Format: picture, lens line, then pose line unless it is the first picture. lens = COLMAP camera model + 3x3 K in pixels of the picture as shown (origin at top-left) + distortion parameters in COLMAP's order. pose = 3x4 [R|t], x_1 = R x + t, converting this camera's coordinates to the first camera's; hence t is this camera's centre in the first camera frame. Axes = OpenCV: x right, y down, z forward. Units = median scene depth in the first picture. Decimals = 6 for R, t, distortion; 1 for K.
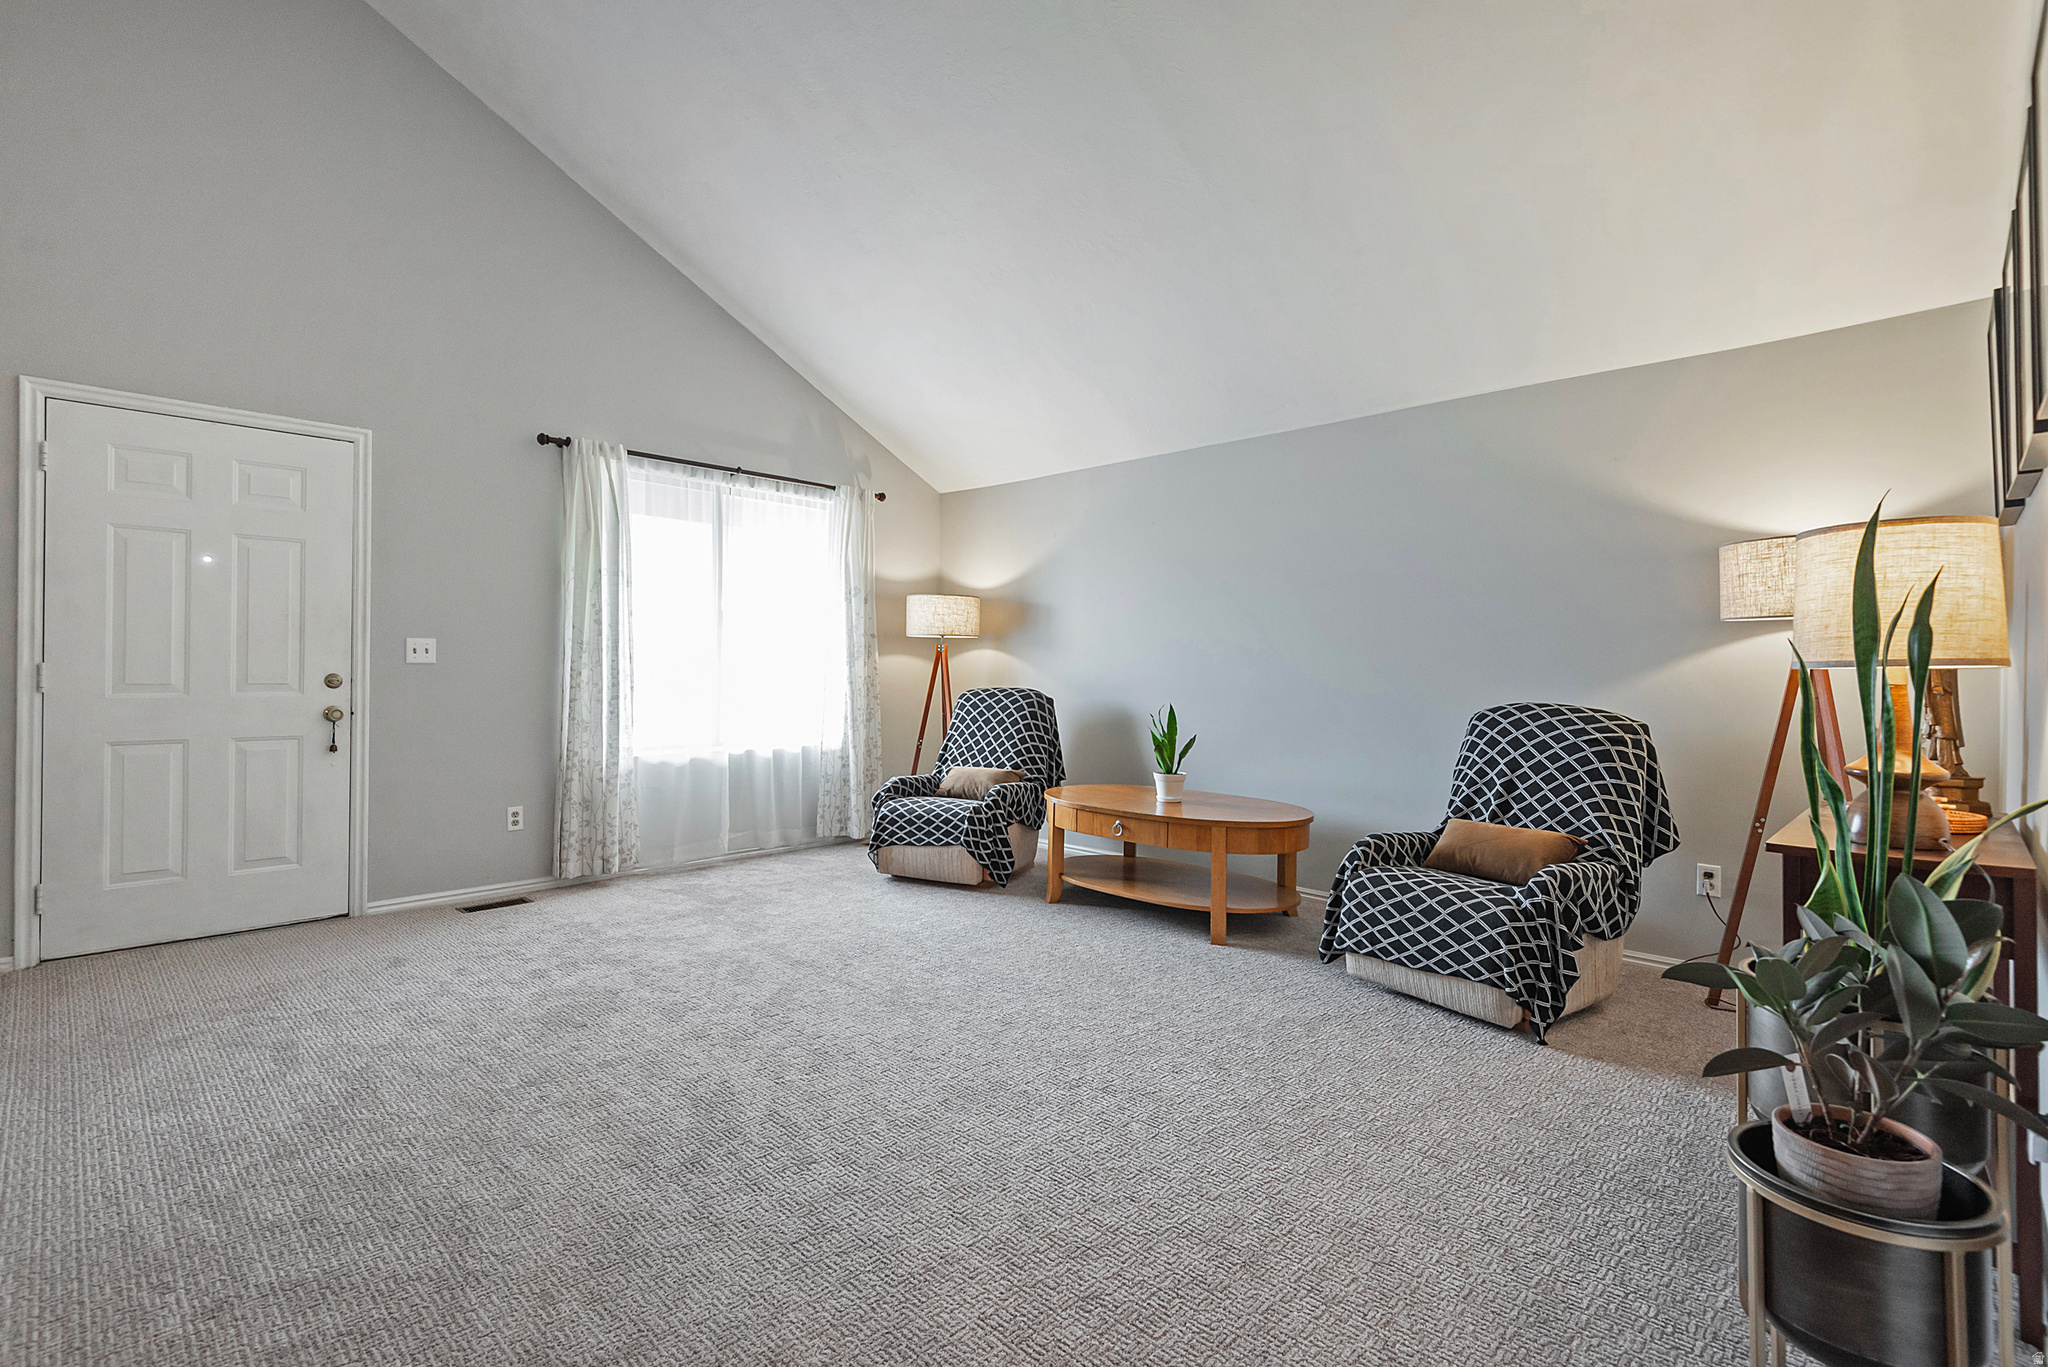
lens RADIAL K [[1017.2, 0, 1024.0], [0, 1017.2, 683.5], [0, 0, 1]] dist [-0.000198, -0.000148]
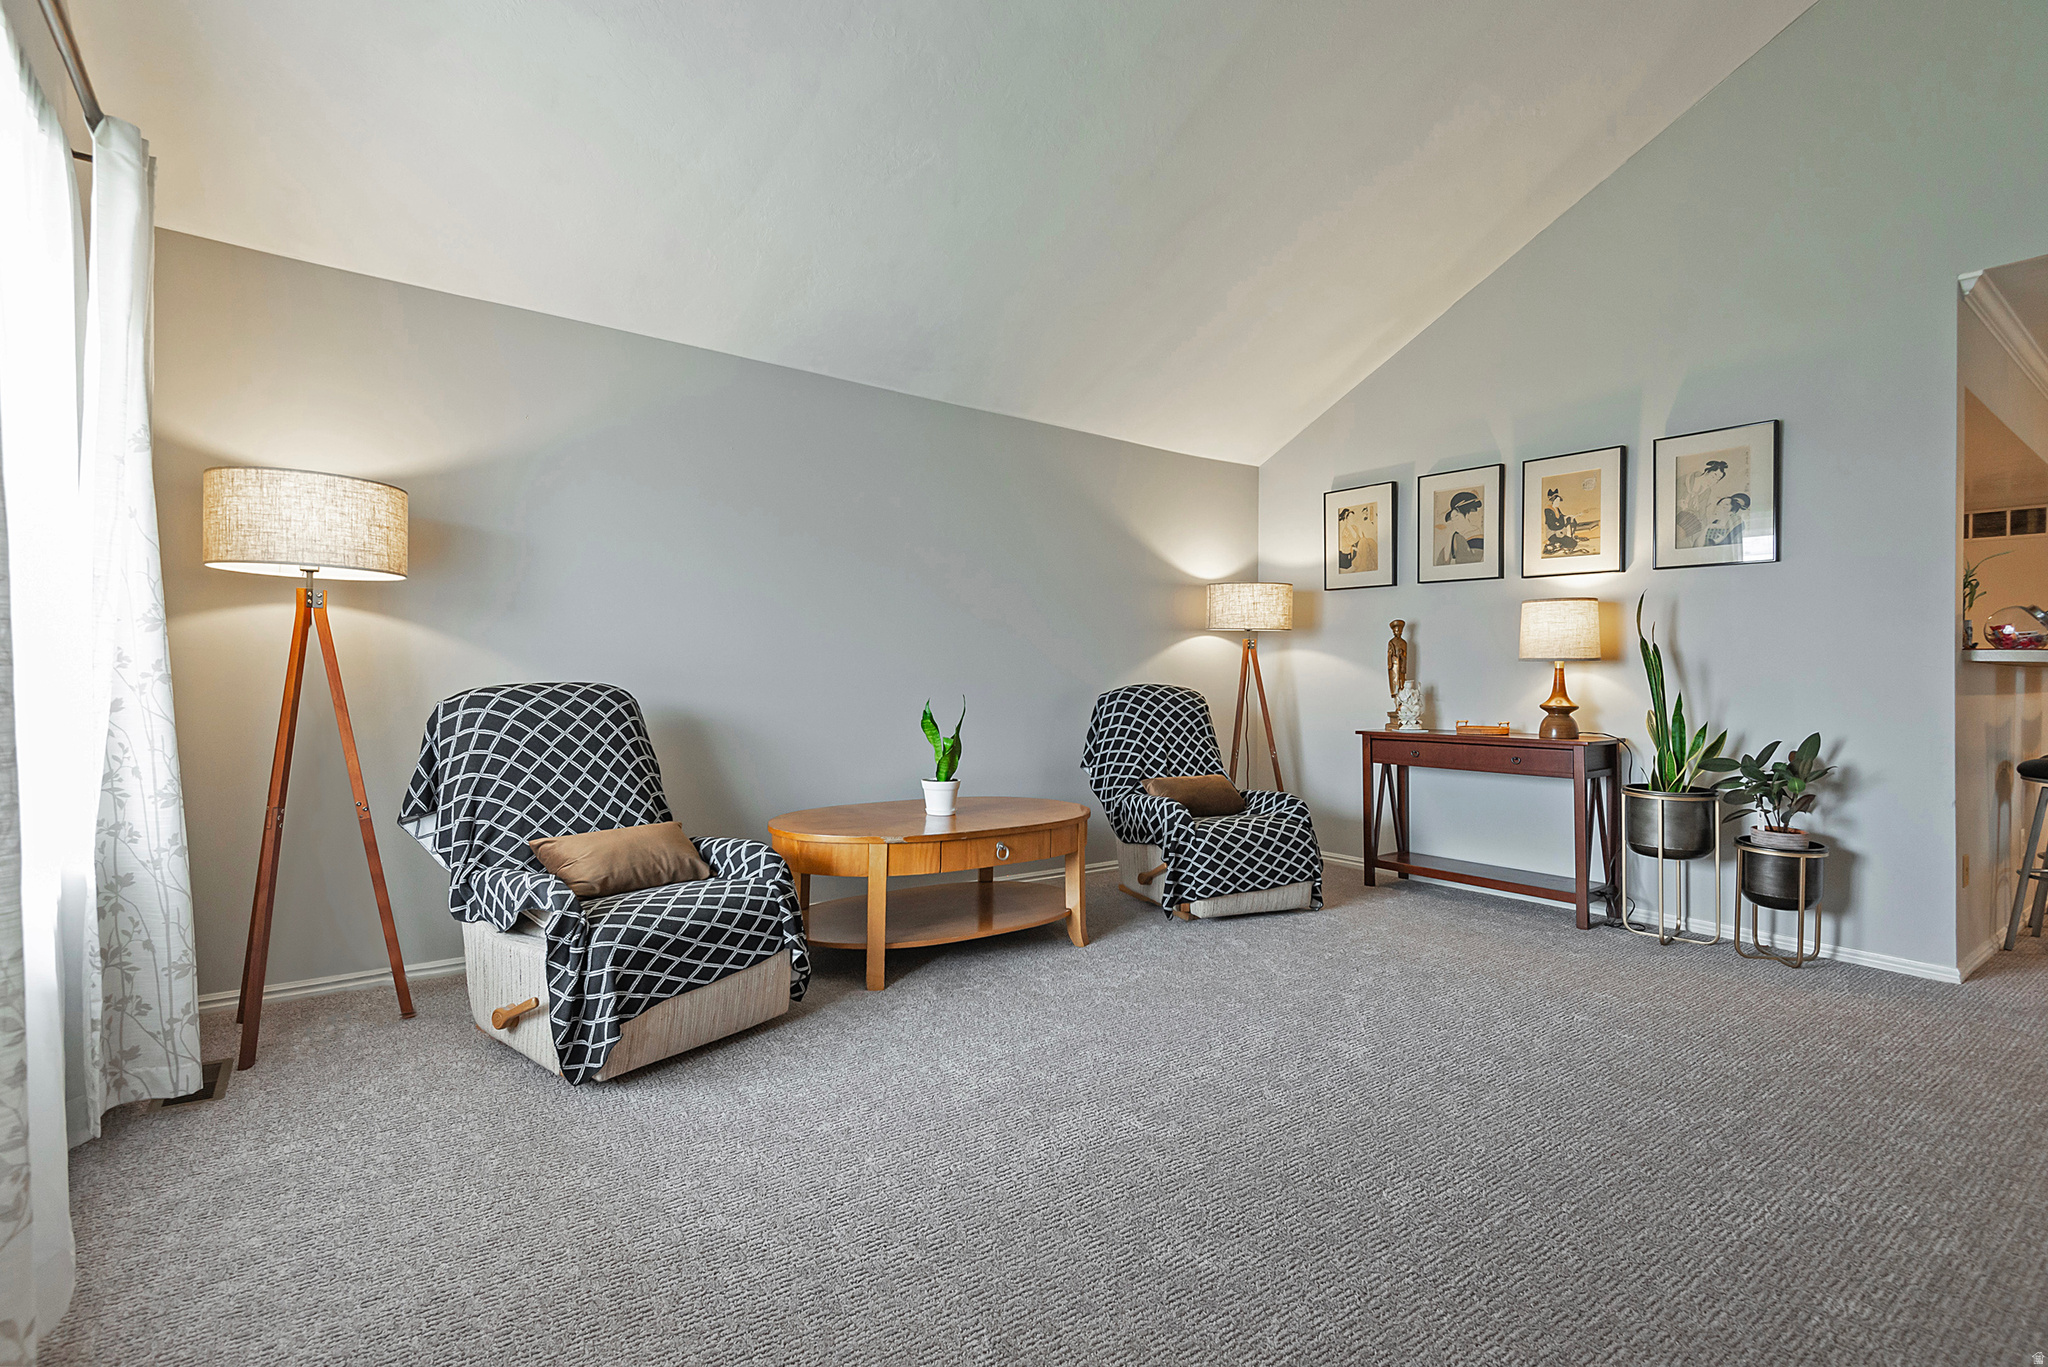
lens RADIAL K [[1017.2, 0, 1024.0], [0, 1017.2, 683.5], [0, 0, 1]] dist [-0.000198, -0.000148]
pose [[0.076486, -0.020571, 0.996858, -0.660704], [0.001916, 0.999788, 0.020484, -0.005761], [-0.997069, 0.000344, 0.076509, 0.865934]]
